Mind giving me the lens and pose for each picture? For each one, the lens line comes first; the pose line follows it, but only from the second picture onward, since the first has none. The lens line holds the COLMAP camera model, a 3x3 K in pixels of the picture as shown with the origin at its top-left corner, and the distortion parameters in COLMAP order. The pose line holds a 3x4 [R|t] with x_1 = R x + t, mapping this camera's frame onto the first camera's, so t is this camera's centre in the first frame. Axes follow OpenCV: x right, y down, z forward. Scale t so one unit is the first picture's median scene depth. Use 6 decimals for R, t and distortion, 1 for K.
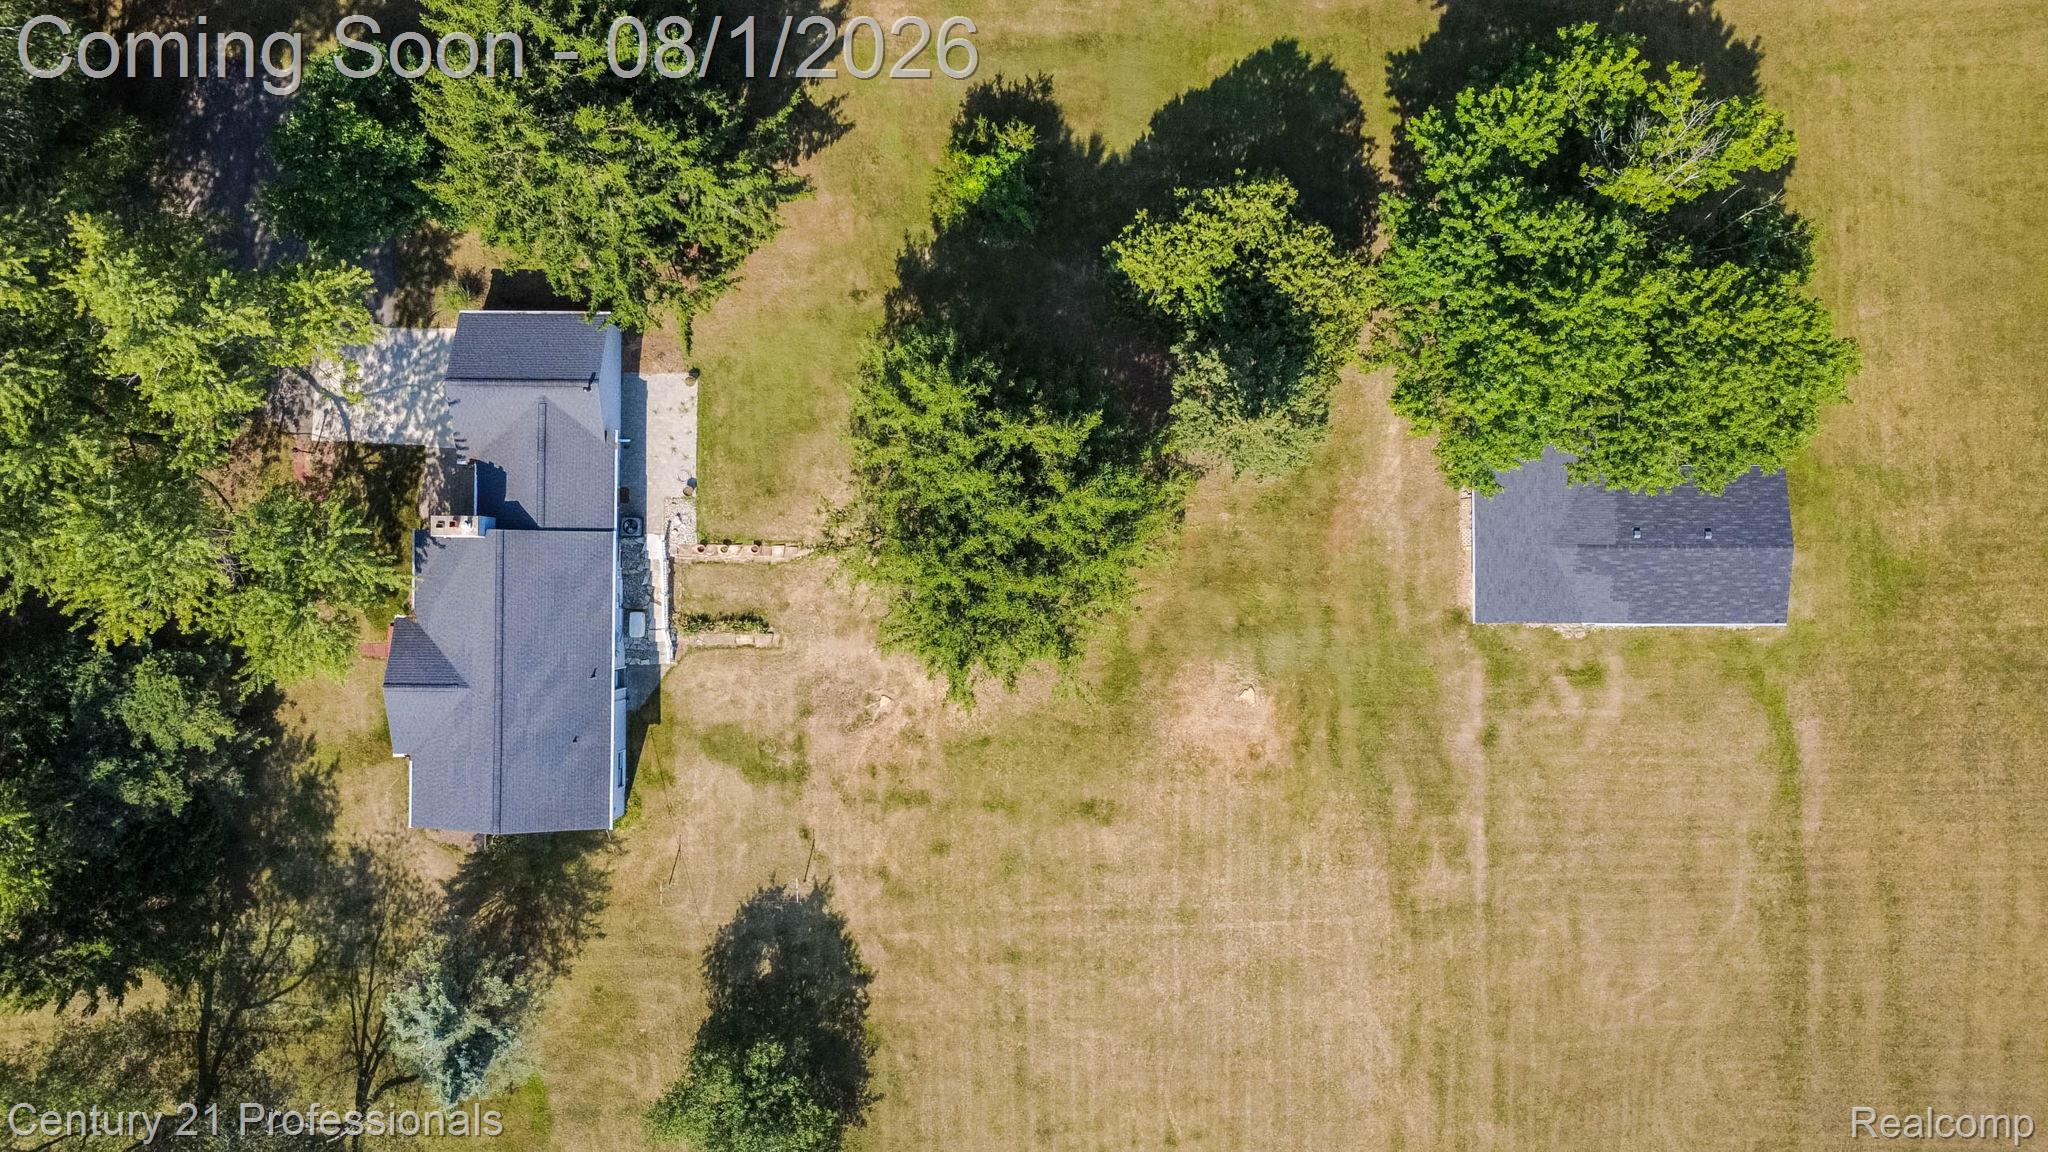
lens RADIAL K [[1647.3, 0, 1024.0], [0, 1647.3, 576.0], [0, 0, 1]] dist [0.000778, -0.000631]
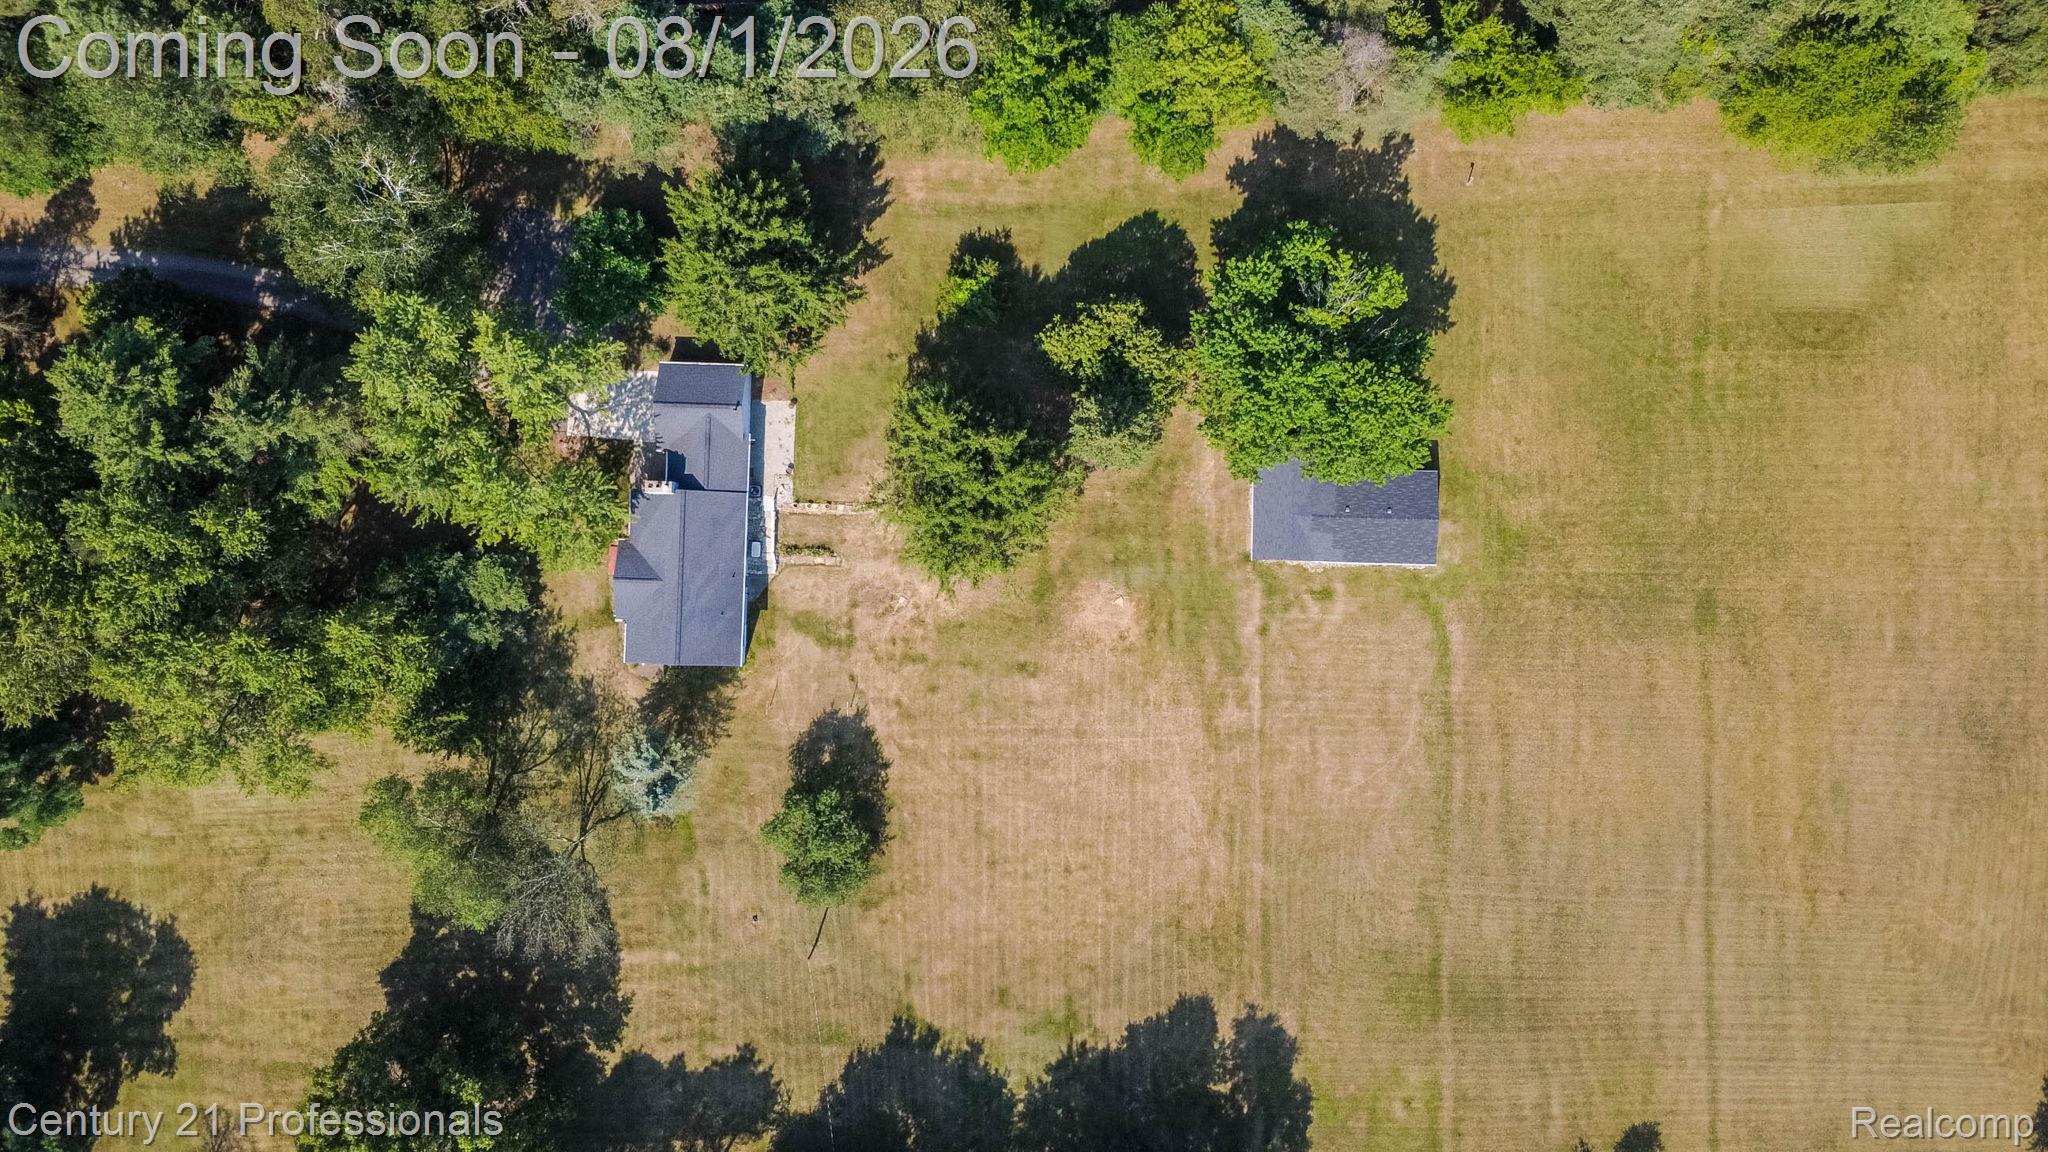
lens RADIAL K [[1647.3, 0, 1024.0], [0, 1647.3, 576.0], [0, 0, 1]] dist [0.000778, -0.000631]
pose [[0.999702, 0.024301, -0.002203, 0.042537], [-0.024308, 0.999699, -0.003211, 0.054761], [0.002124, 0.003264, 0.999992, -0.674088]]
